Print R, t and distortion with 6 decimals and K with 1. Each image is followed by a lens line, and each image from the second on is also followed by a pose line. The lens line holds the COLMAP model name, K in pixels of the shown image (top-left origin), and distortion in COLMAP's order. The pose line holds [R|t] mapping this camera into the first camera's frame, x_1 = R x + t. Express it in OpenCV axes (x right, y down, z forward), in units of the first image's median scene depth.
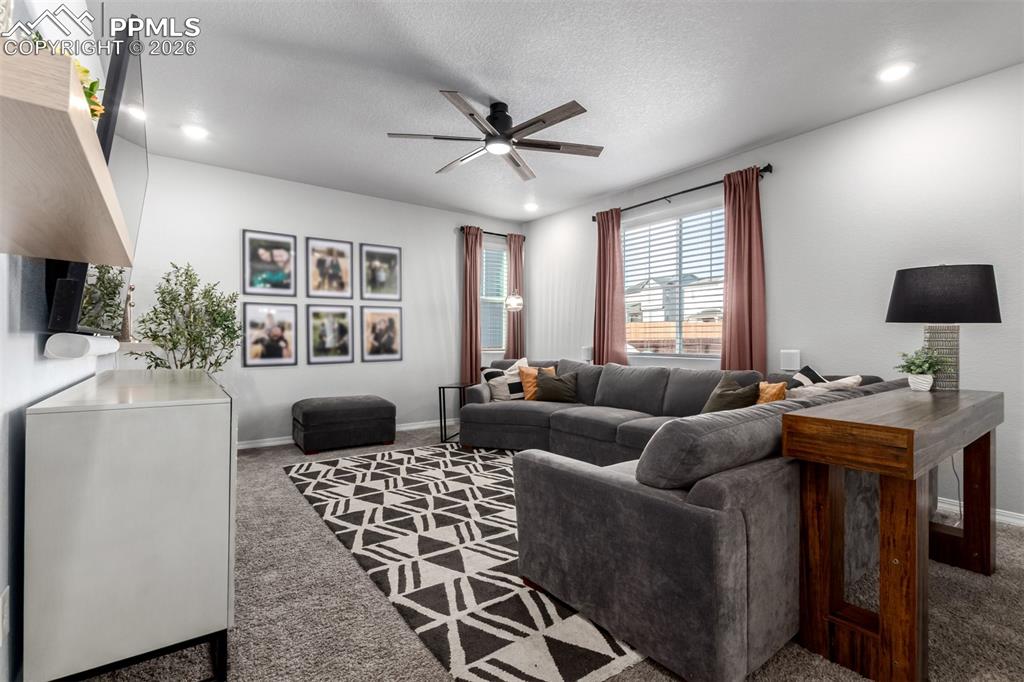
lens RADIAL K [[468.8, 0, 512.0], [0, 468.8, 343.4], [0, 0, 1]] dist [-0.002584, -0.000432]
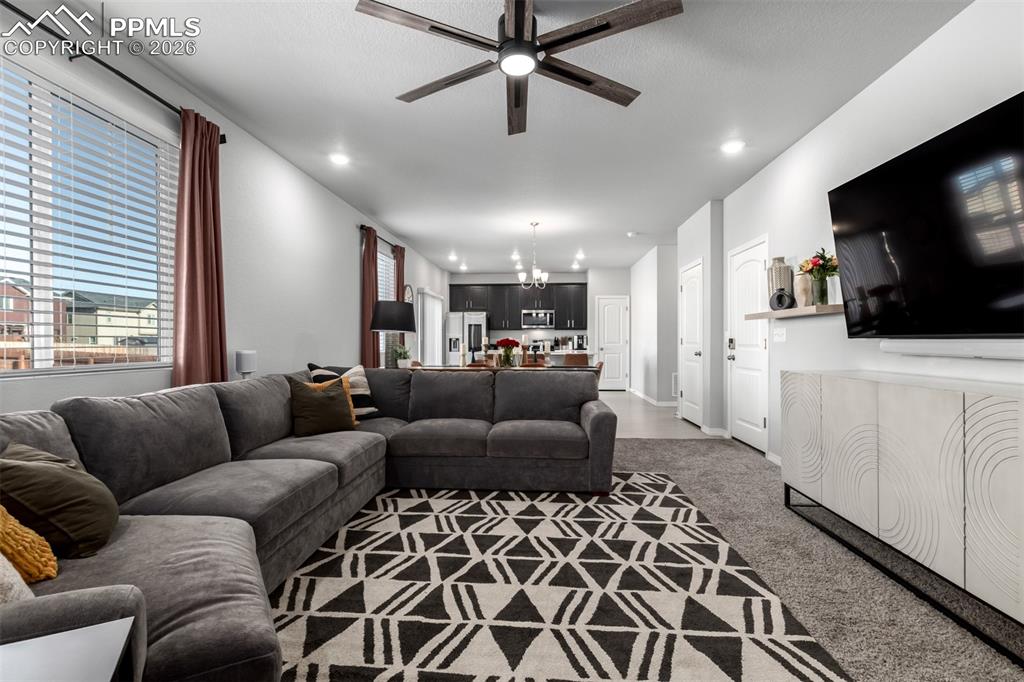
lens RADIAL K [[468.8, 0, 509.8], [0, 468.8, 342.2], [0, 0, 1]] dist [-0.002584, -0.000432]
pose [[-0.758845, 0.000751, 0.651271, -0.555518], [0.001700, 0.999998, 0.000828, -0.005079], [-0.651269, 0.001735, -0.758845, 1.796900]]
